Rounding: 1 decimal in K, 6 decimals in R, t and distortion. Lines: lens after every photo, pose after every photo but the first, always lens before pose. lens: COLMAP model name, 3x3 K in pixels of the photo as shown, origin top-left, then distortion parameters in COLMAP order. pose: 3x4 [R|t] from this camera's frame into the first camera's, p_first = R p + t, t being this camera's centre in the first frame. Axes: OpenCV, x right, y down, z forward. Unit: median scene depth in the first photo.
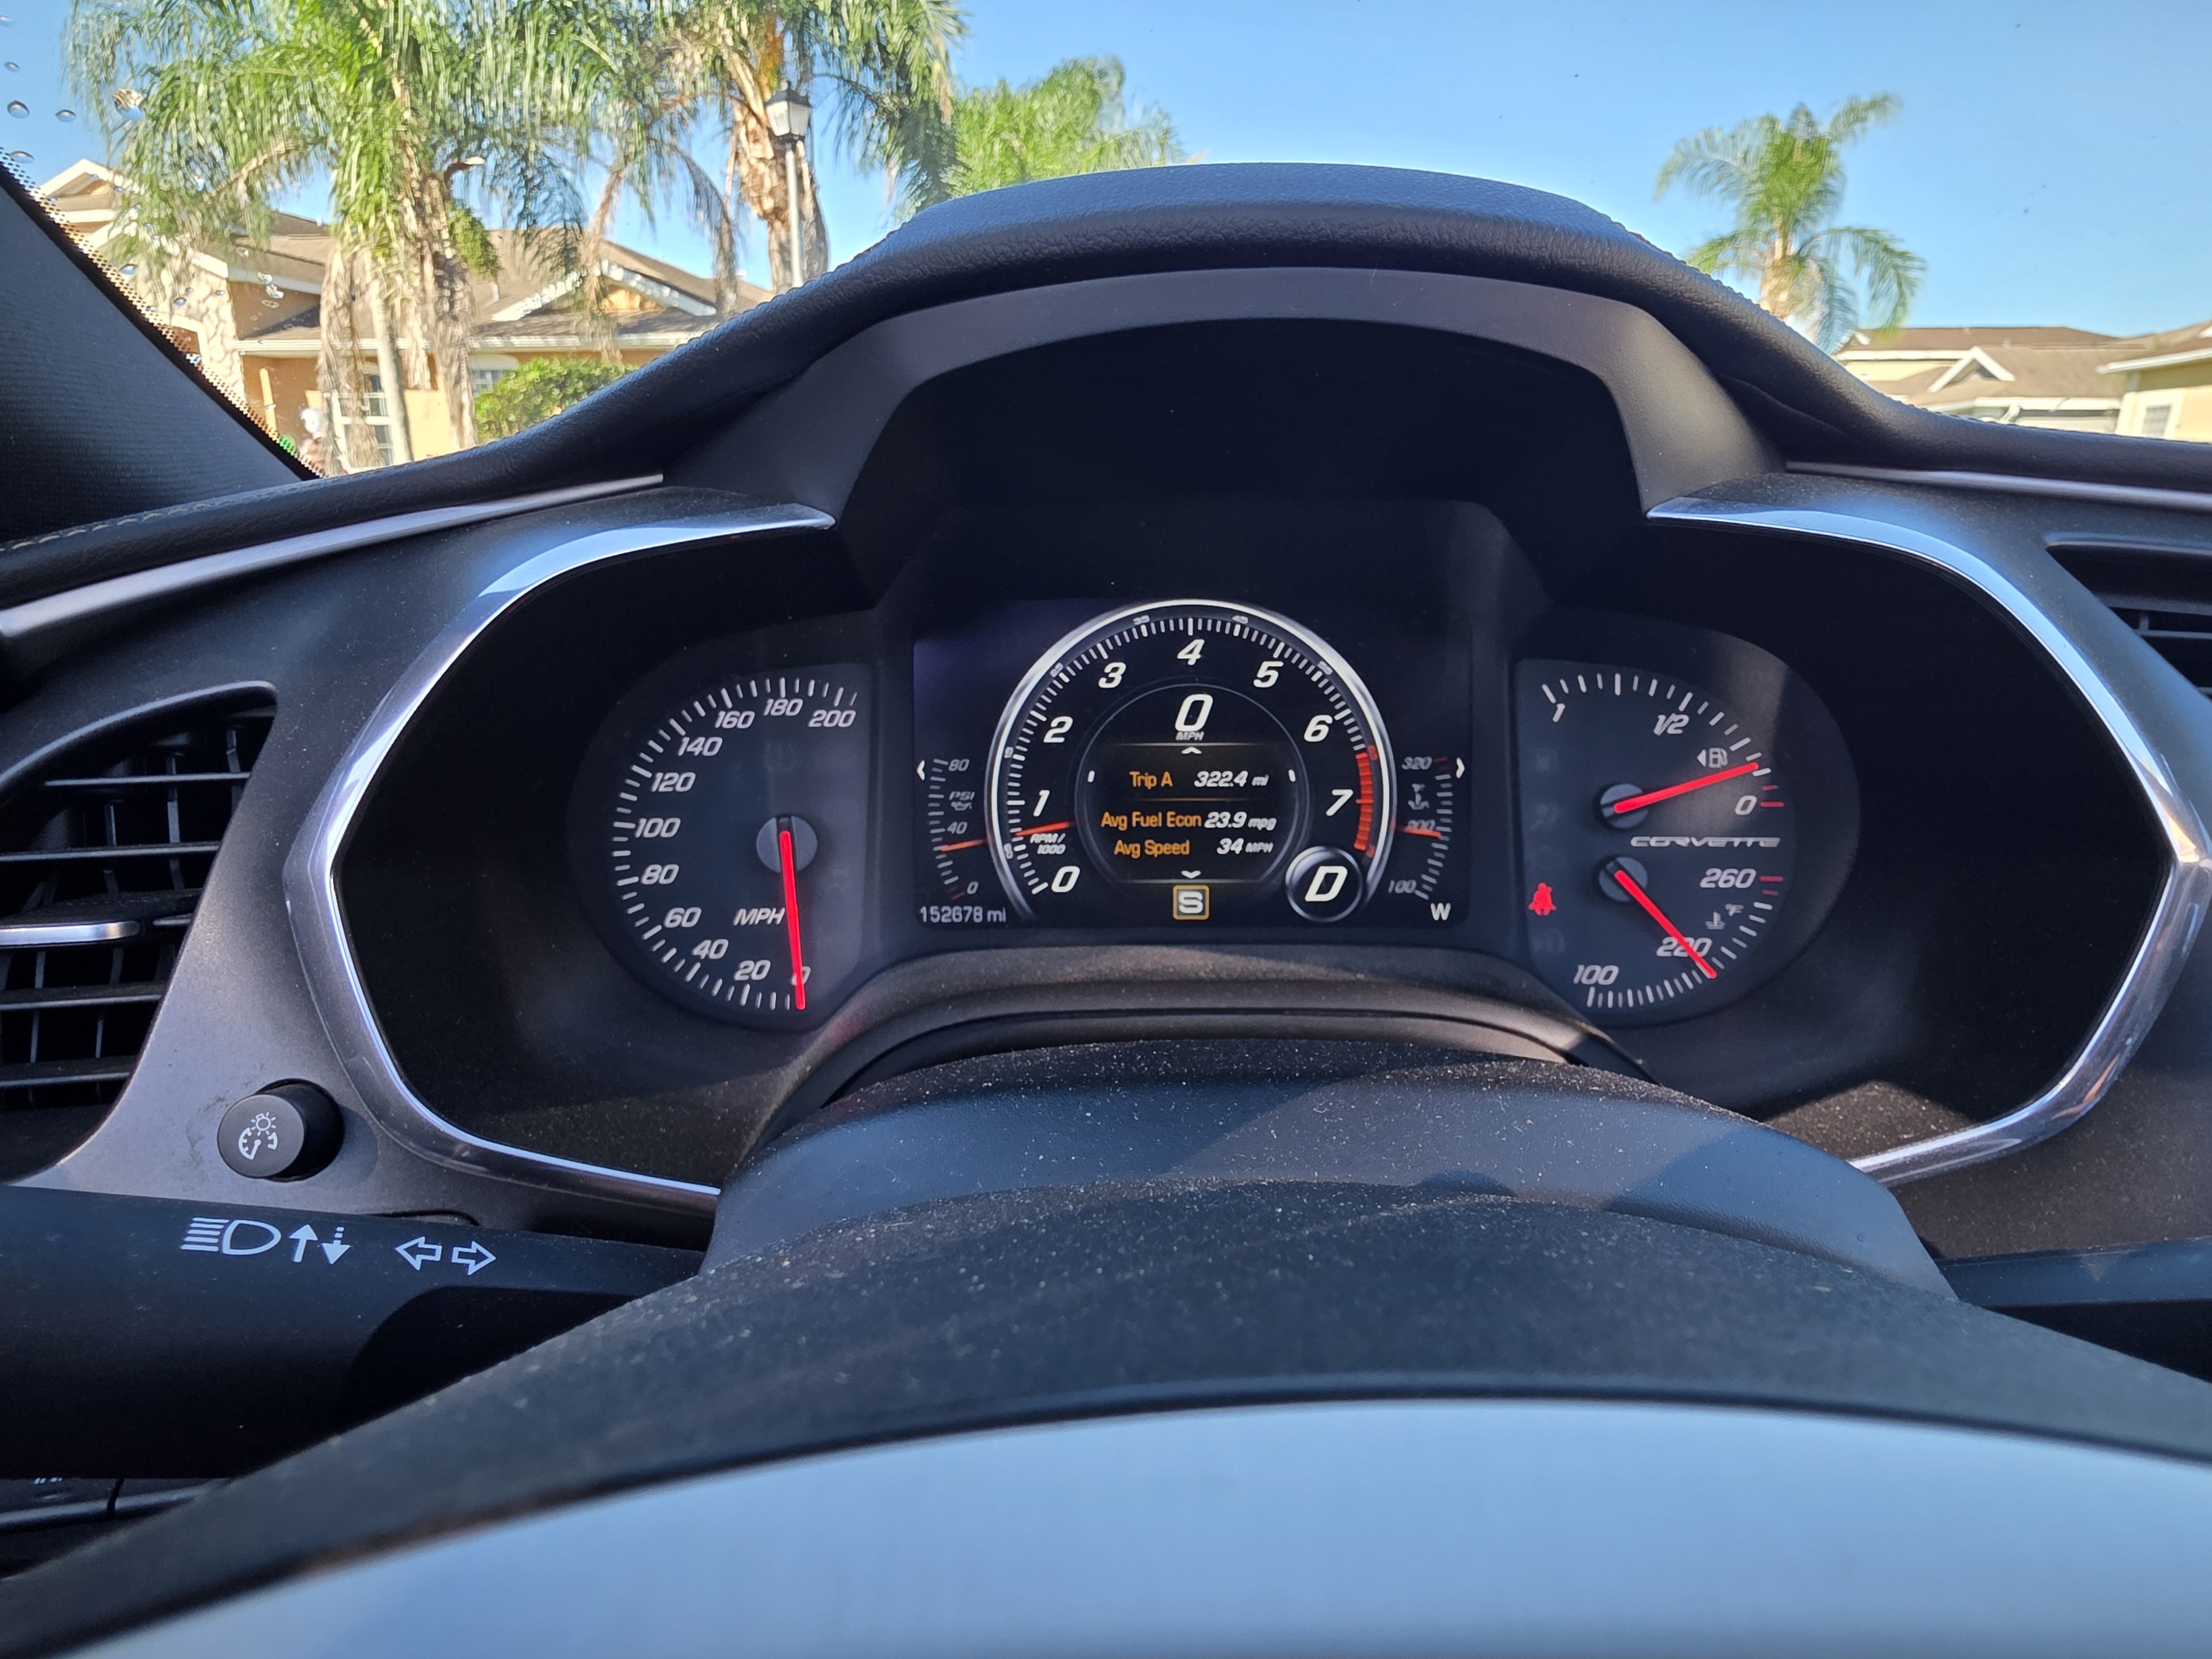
lens RADIAL K [[1247.1, 0, 1106.0], [0, 1247.1, 829.5], [0, 0, 1]] dist [0.008974, -0.000398]
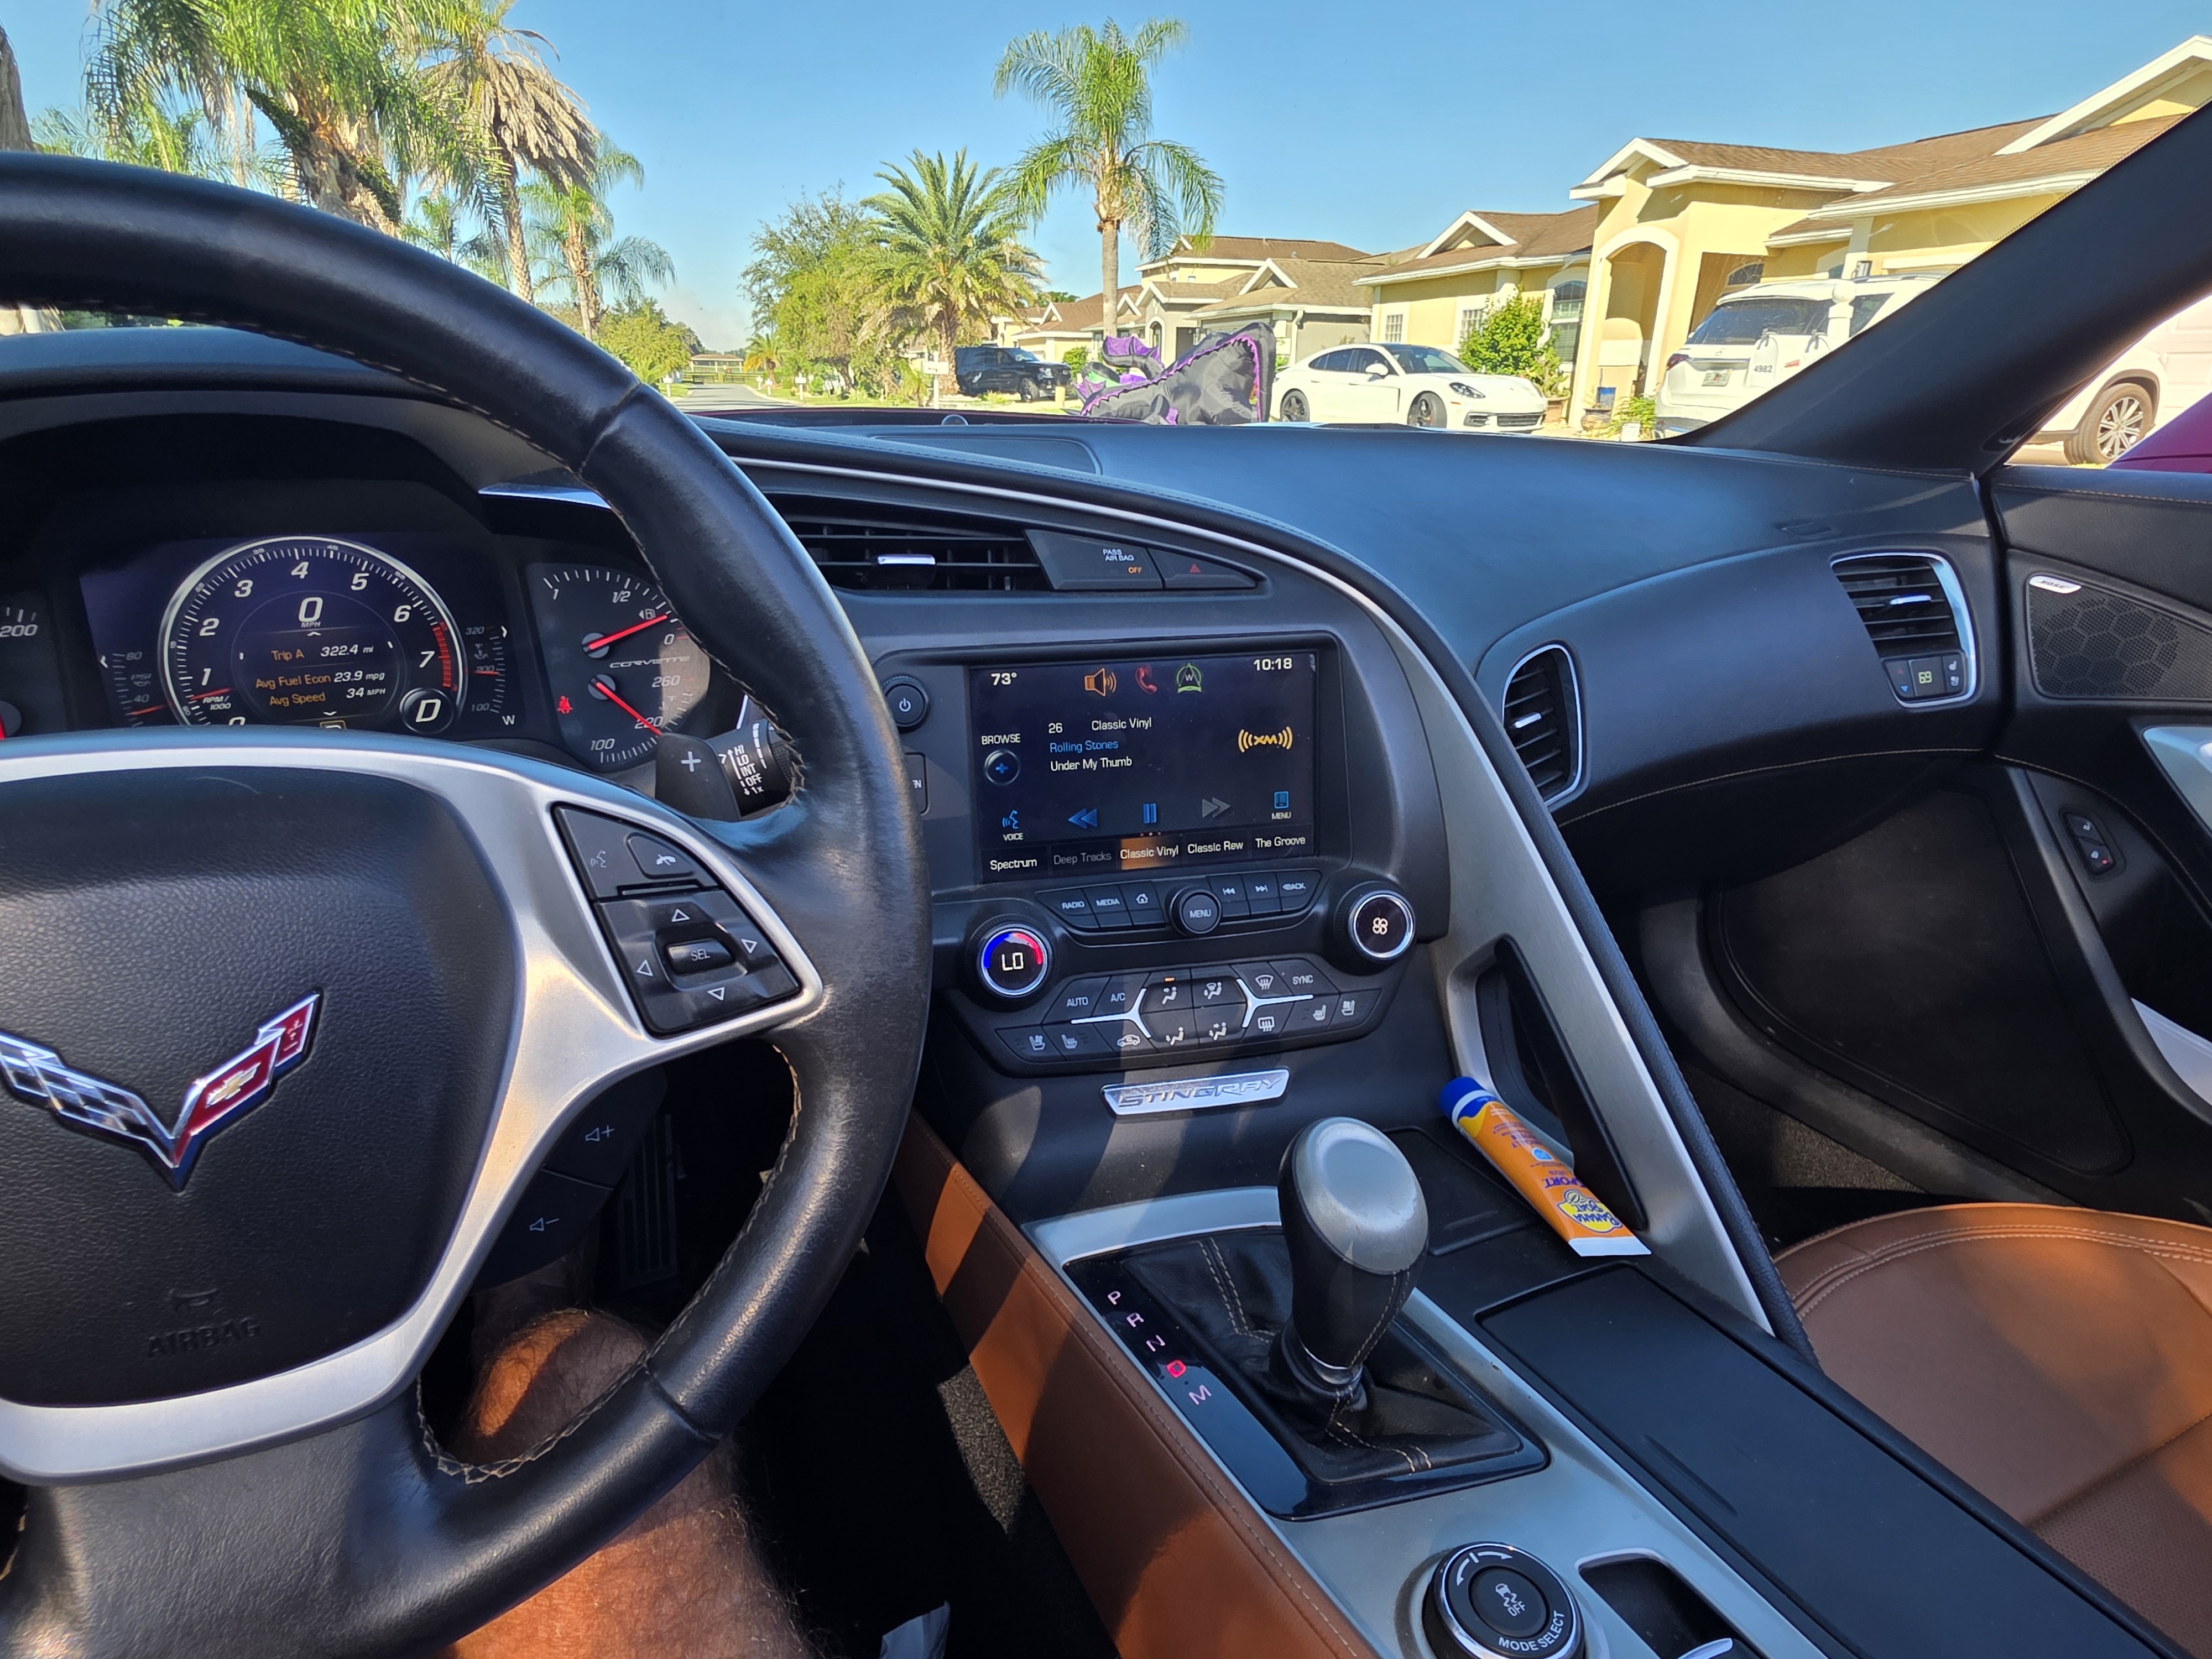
lens RADIAL K [[1247.1, 0, 1106.0], [0, 1247.1, 829.5], [0, 0, 1]] dist [0.008974, -0.000398]
pose [[0.902457, -0.143784, 0.406076, 0.291329], [0.110276, 0.988352, 0.104883, 0.123873], [-0.416426, -0.049873, 0.907801, -0.849354]]
